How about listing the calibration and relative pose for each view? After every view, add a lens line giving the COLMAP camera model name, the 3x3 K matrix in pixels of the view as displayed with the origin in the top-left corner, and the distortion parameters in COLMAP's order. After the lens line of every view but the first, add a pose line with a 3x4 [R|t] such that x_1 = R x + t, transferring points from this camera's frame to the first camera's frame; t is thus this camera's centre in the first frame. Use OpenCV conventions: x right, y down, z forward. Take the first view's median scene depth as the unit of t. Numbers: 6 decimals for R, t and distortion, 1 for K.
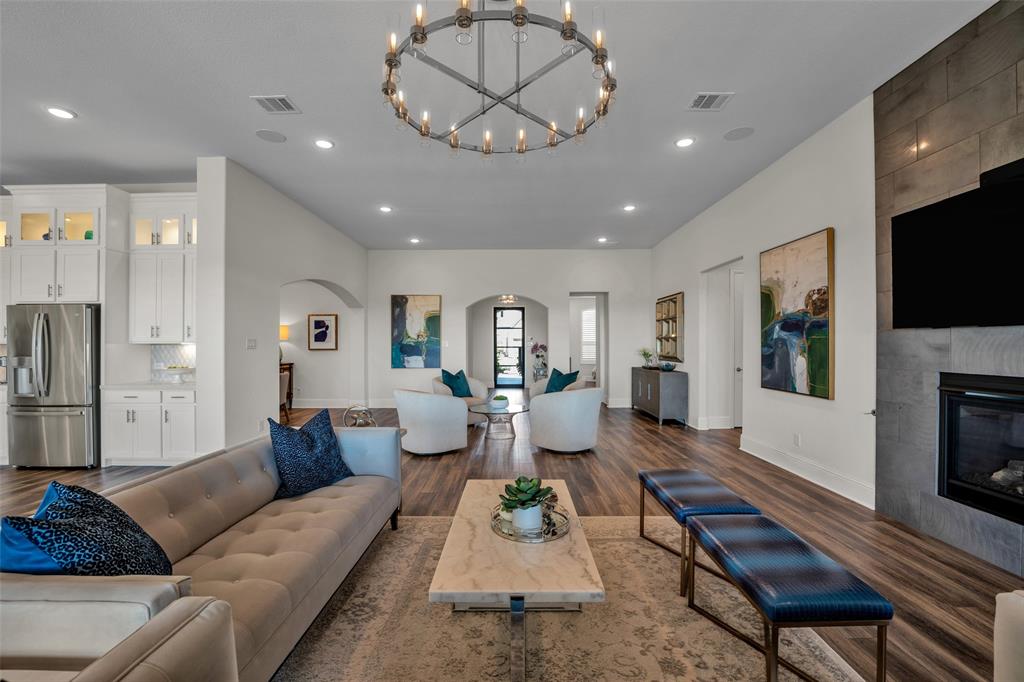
lens RADIAL K [[416.3, 0, 512.0], [0, 416.3, 341.0], [0, 0, 1]] dist [-0.019477, 0.000475]
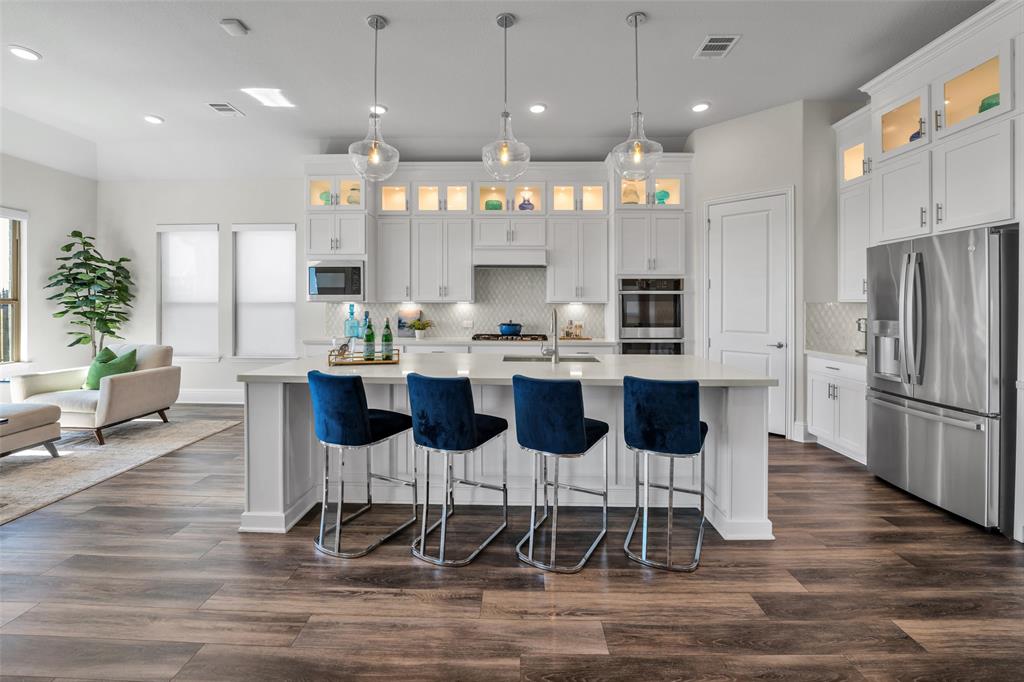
lens RADIAL K [[428.2, 0, 513.9], [0, 428.2, 309.0], [0, 0, 1]] dist [-0.023524, 0.000047]
pose [[-0.016269, 0.011164, -0.999805, -0.473005], [0.007544, 0.999911, 0.011042, 0.006970], [0.999839, -0.007363, -0.016352, 0.370435]]
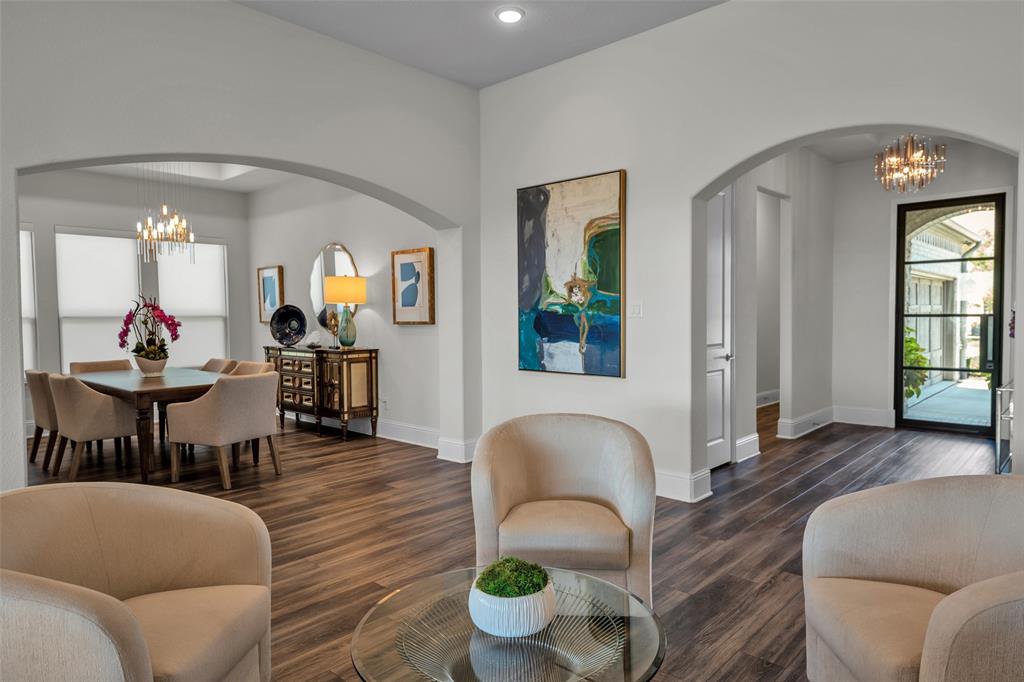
lens RADIAL K [[634.1, 0, 512.0], [0, 634.1, 341.0], [0, 0, 1]] dist [0.023372, 0.000363]
pose [[0.747419, 0.024580, -0.663898, 0.230380], [0.015791, 0.998376, 0.054742, 0.005038], [0.664166, -0.051399, 0.745817, 1.034136]]
